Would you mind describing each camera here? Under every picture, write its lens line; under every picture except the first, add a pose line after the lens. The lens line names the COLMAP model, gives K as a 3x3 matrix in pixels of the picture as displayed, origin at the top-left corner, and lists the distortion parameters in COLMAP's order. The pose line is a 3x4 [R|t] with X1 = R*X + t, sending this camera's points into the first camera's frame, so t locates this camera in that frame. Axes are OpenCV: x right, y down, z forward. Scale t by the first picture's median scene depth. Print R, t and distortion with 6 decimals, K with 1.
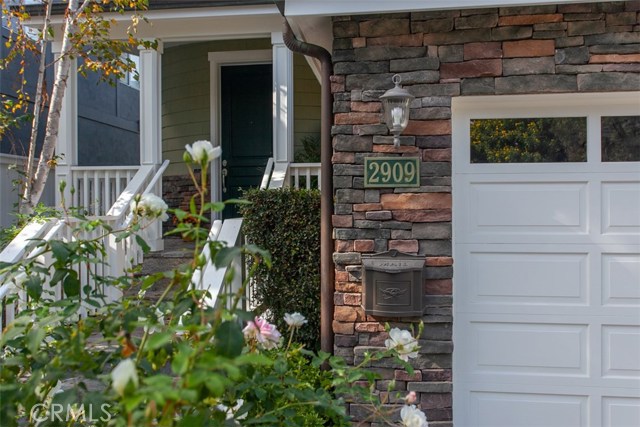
lens RADIAL K [[560.2, 0, 320.0], [0, 560.2, 213.5], [0, 0, 1]] dist [0.000433, -0.000250]
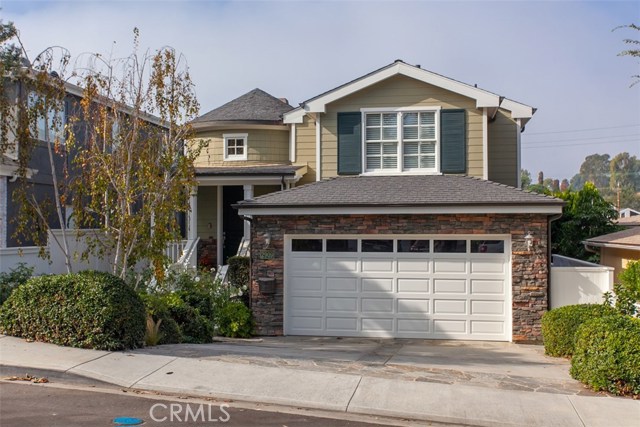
lens RADIAL K [[716.7, 0, 320.0], [0, 716.7, 213.5], [0, 0, 1]] dist [0.000668, 0.000304]
pose [[0.999067, 0.002546, -0.043101, 0.675822], [-0.003518, 0.999741, -0.022491, -0.239536], [0.043033, 0.022621, 0.998818, -3.704783]]
